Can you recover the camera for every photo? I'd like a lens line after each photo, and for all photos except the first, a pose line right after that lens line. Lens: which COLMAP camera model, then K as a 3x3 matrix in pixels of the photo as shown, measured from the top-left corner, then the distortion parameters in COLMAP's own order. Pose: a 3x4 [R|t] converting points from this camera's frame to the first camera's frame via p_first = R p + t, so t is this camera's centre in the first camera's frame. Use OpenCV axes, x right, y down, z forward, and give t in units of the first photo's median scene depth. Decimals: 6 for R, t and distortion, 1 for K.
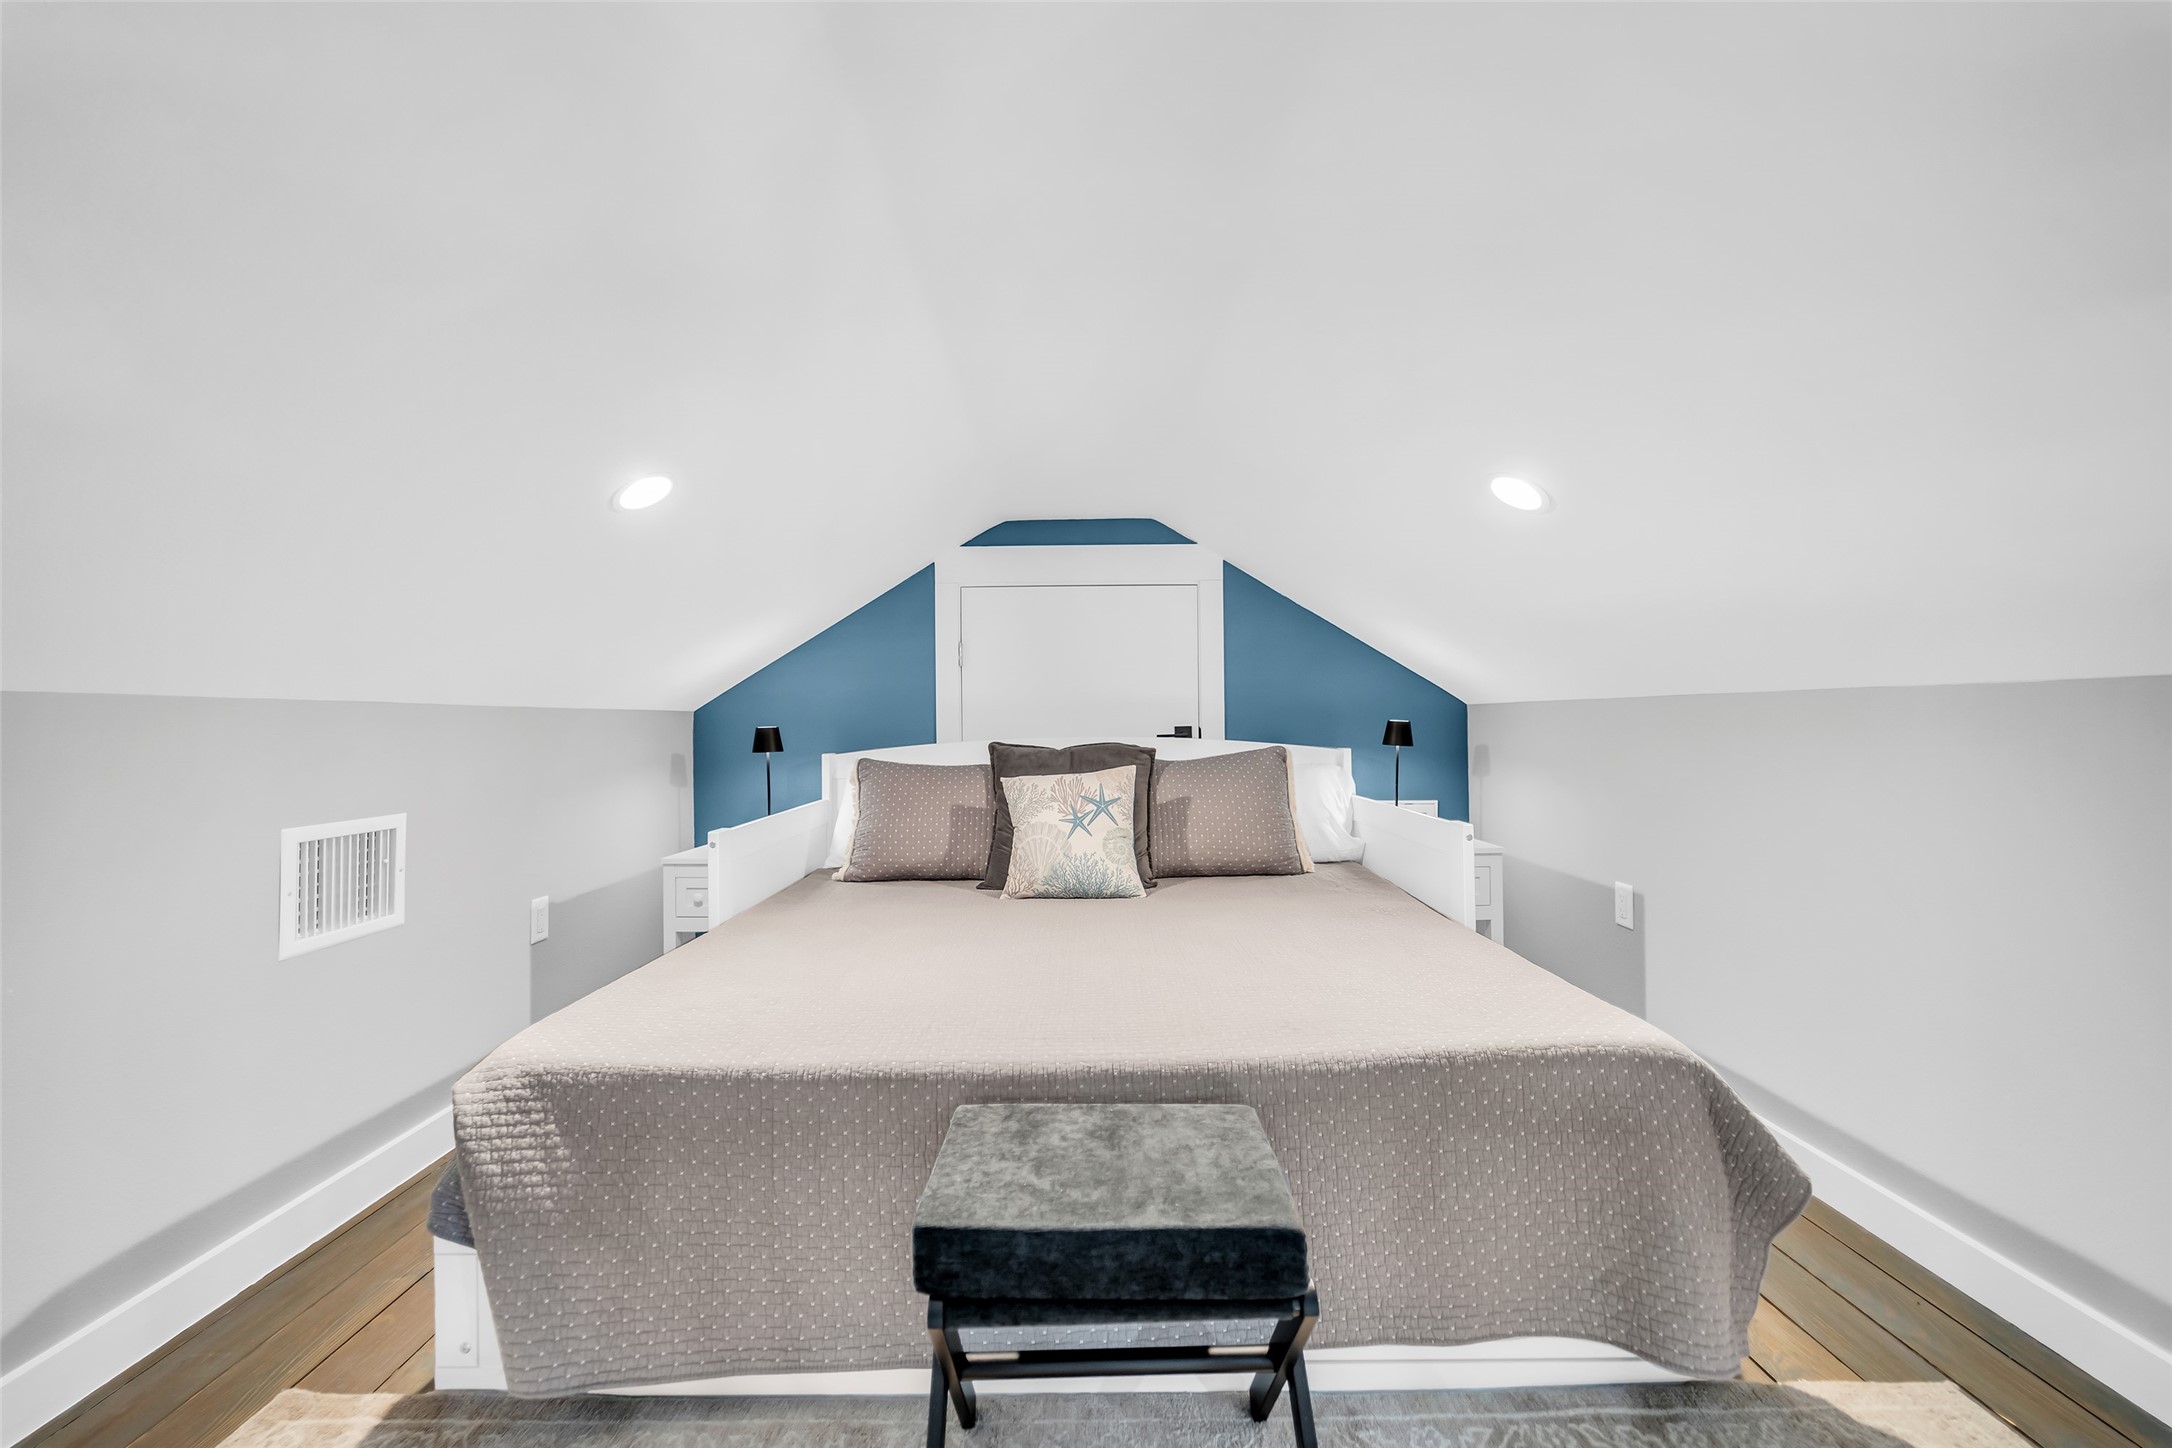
lens RADIAL K [[879.4, 0, 1073.6], [0, 879.4, 726.7], [0, 0, 1]] dist [0.007166, -0.000400]
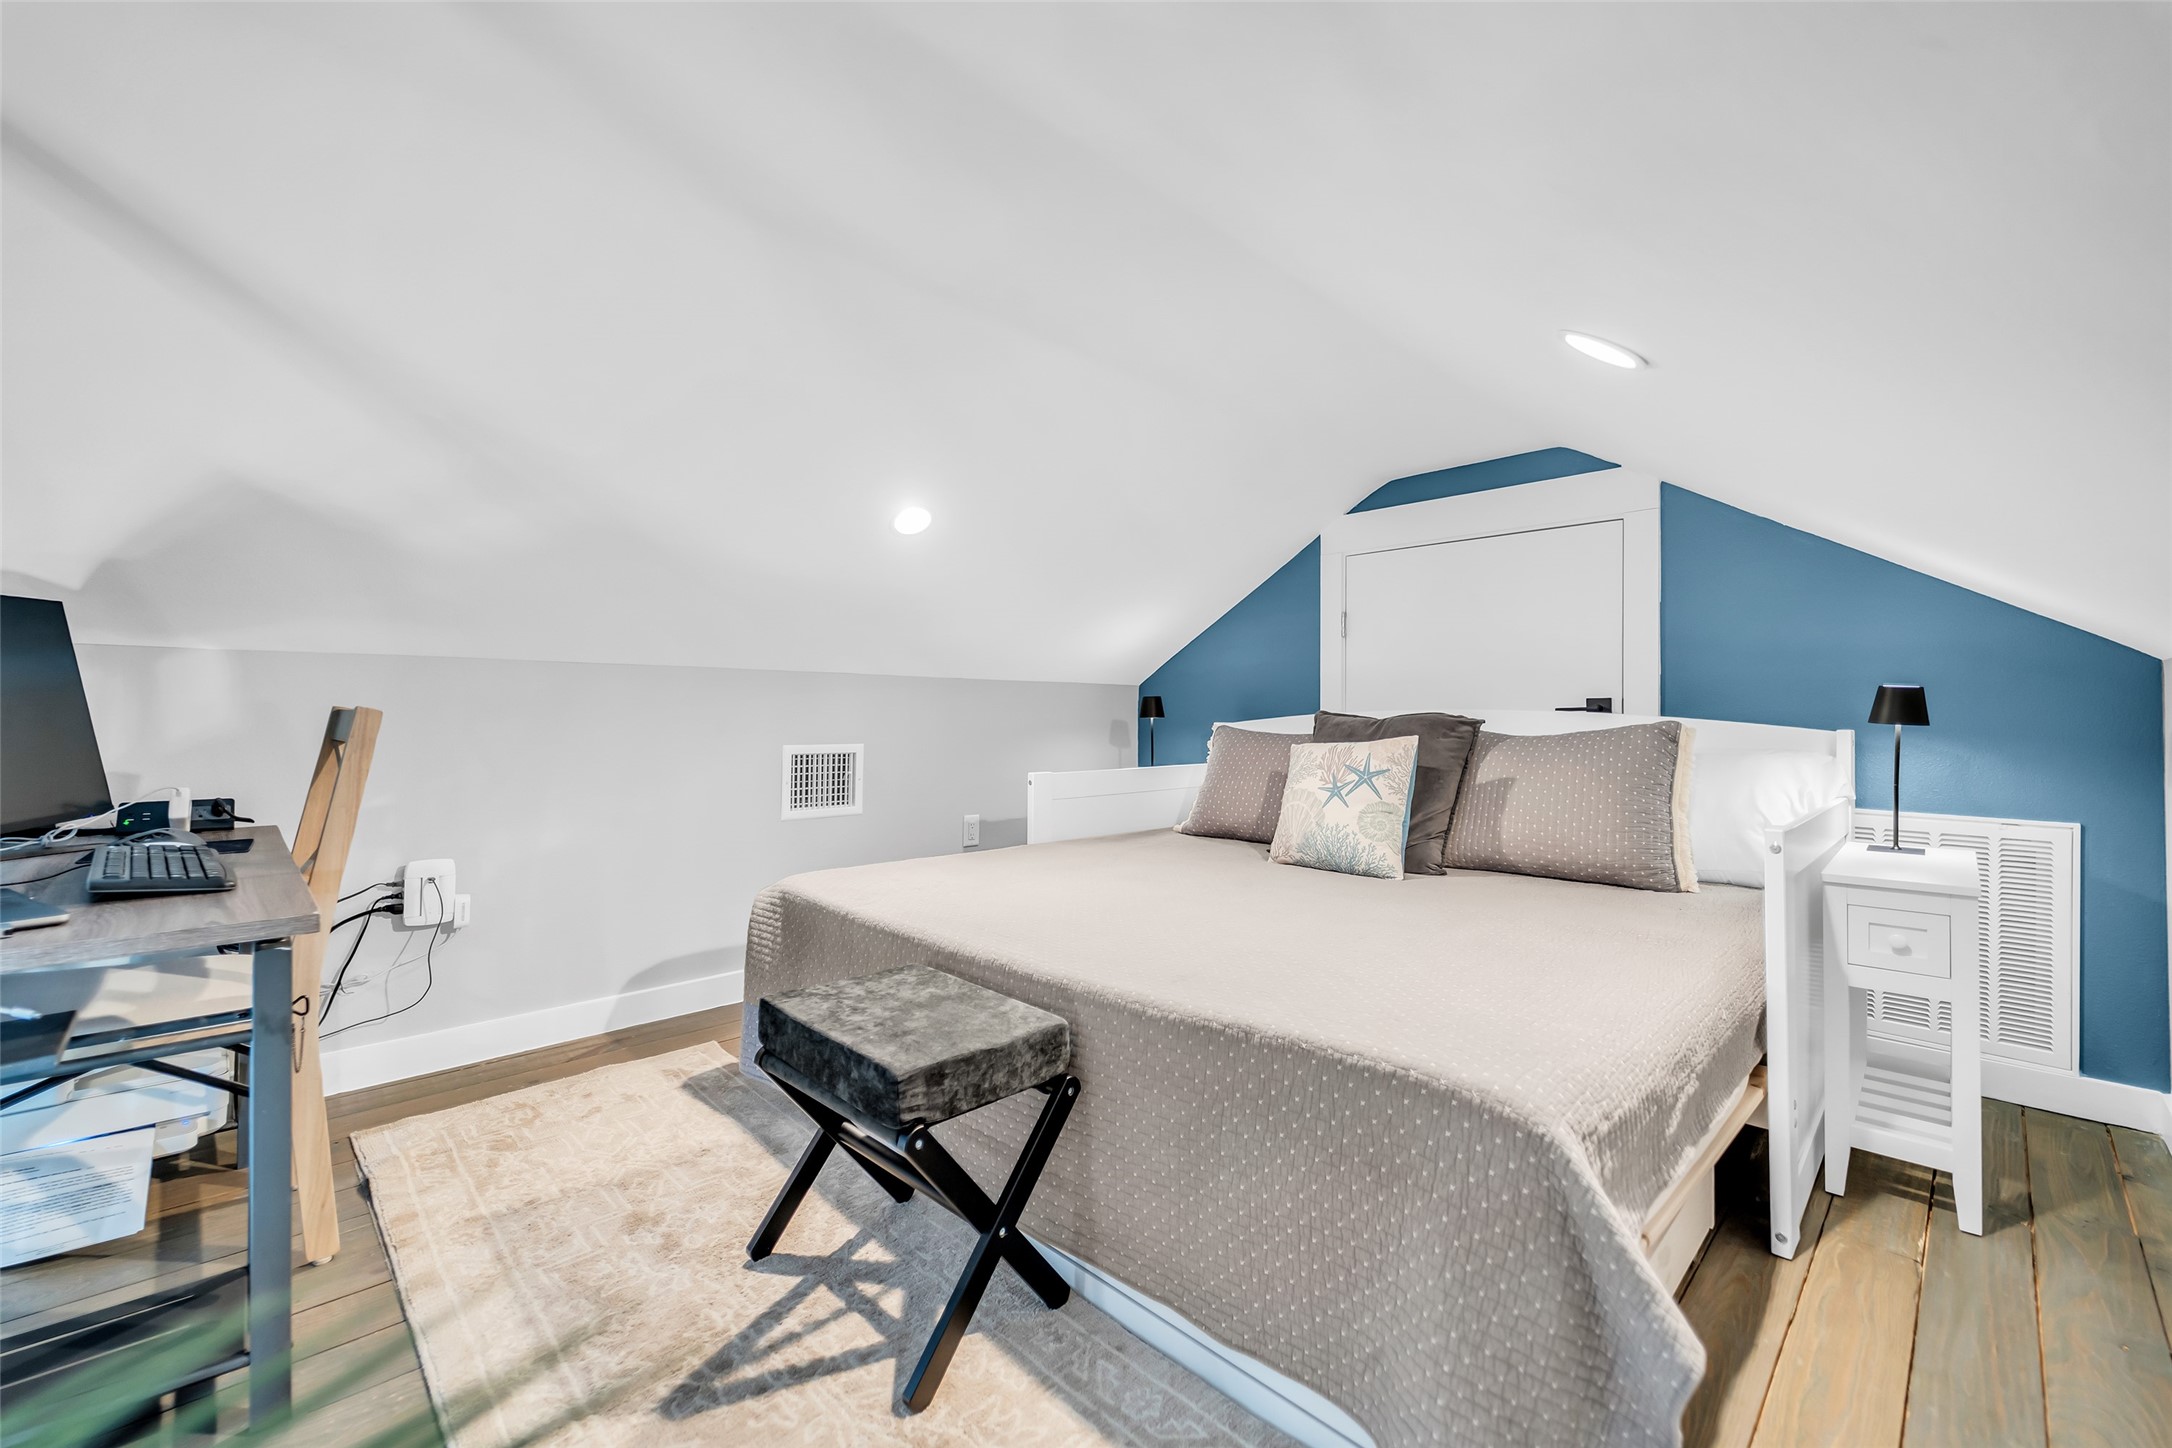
lens RADIAL K [[879.4, 0, 1062.8], [0, 879.4, 713.3], [0, 0, 1]] dist [0.007166, -0.000400]
pose [[0.697249, 0.012841, -0.716714, 0.477299], [-0.015877, 0.999871, 0.002468, 0.025634], [0.716653, 0.009658, 0.697363, 0.120295]]
